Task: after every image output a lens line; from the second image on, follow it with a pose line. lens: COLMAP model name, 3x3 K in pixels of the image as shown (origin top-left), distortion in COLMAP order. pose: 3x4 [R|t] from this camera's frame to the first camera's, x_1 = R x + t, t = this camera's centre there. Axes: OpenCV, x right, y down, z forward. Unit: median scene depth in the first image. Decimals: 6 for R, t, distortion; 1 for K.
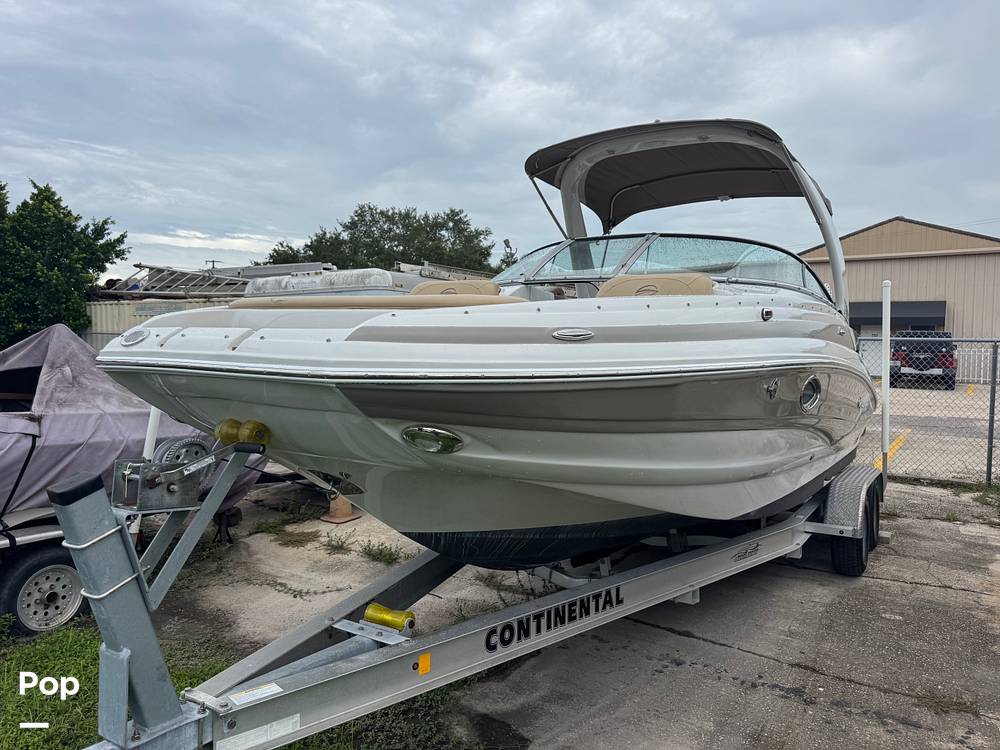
lens RADIAL K [[705.6, 0, 500.0], [0, 705.6, 375.0], [0, 0, 1]] dist [0.049660, -0.061041]
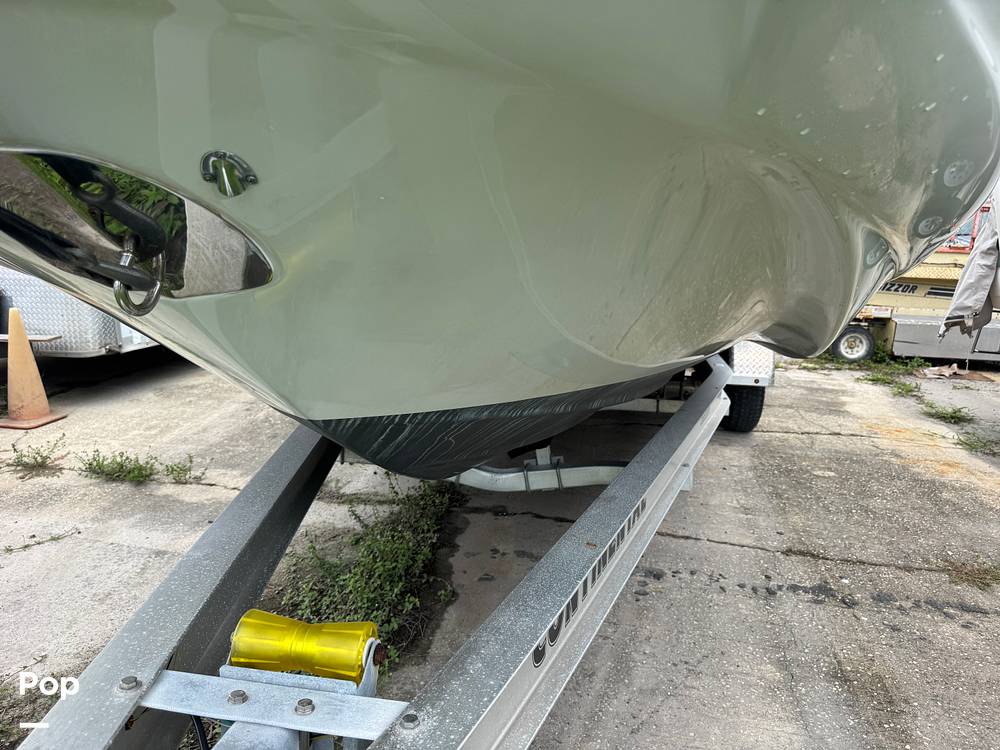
lens RADIAL K [[705.6, 0, 500.0], [0, 705.6, 375.0], [0, 0, 1]] dist [0.049660, -0.061041]
pose [[0.920931, -0.061373, 0.384863, -0.122743], [-0.001778, 0.986851, 0.161624, 0.087530], [-0.389722, -0.149529, 0.908712, 0.397870]]
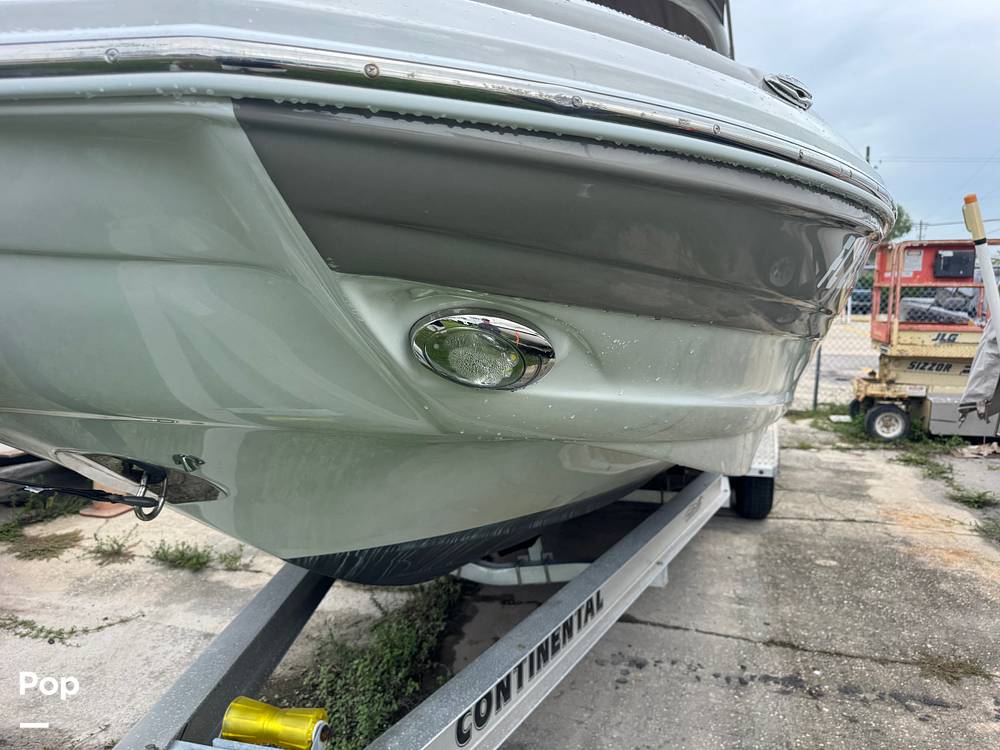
lens RADIAL K [[714.0, 0, 500.3], [0, 714.0, 377.6], [0, 0, 1]] dist [0.003697, -0.005593]
pose [[0.952801, -0.045642, 0.300145, -0.089564], [0.024501, 0.996970, 0.073827, 0.035415], [-0.302606, -0.062989, 0.951032, 0.294146]]
